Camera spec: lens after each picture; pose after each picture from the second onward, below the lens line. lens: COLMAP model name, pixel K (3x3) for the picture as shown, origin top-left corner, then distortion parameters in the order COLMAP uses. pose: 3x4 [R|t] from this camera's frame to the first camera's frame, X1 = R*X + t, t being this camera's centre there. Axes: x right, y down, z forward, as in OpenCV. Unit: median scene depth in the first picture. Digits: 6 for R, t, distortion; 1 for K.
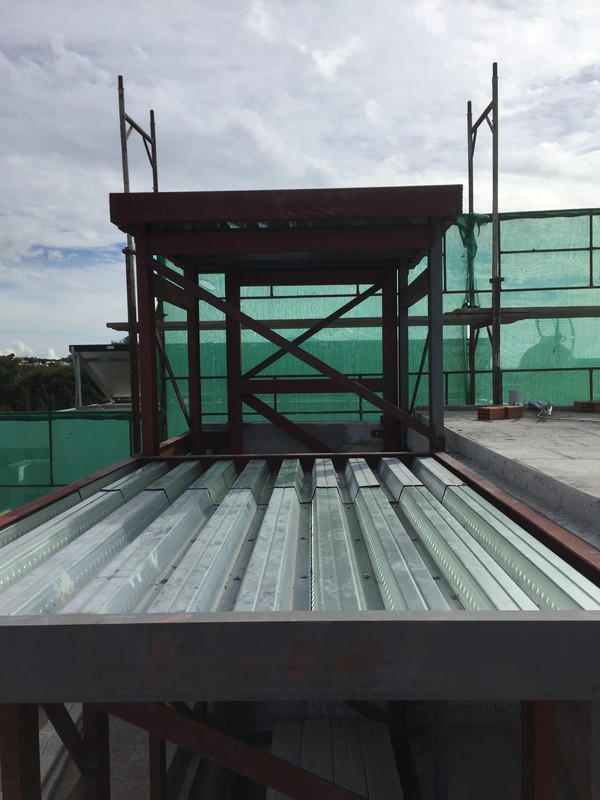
lens RADIAL K [[681.5, 0, 300.0], [0, 681.5, 400.0], [0, 0, 1]] dist [0.099626, -0.134230]
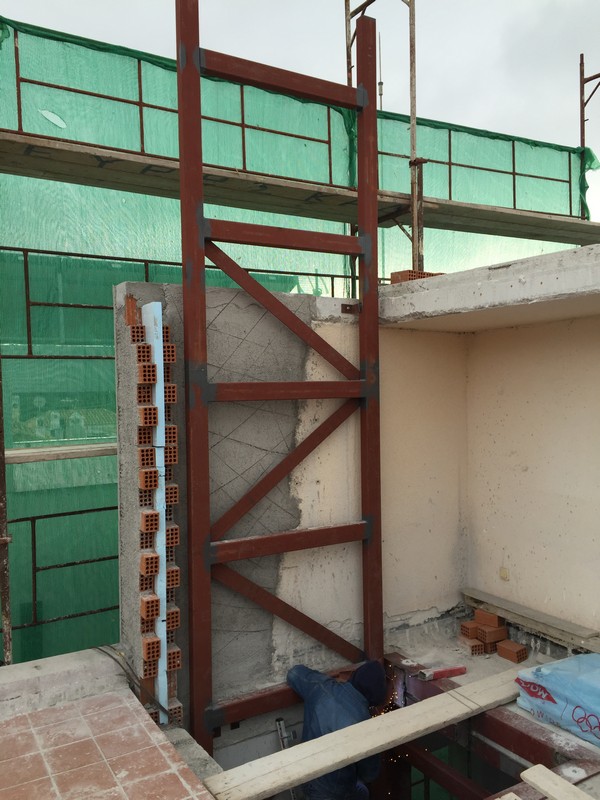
lens RADIAL K [[681.5, 0, 300.0], [0, 681.5, 400.0], [0, 0, 1]] dist [0.099626, -0.134230]
pose [[0.847999, -0.013271, 0.529832, -0.356531], [0.032949, 0.999073, -0.027712, 0.172940], [-0.528973, 0.040957, 0.847650, 0.318434]]
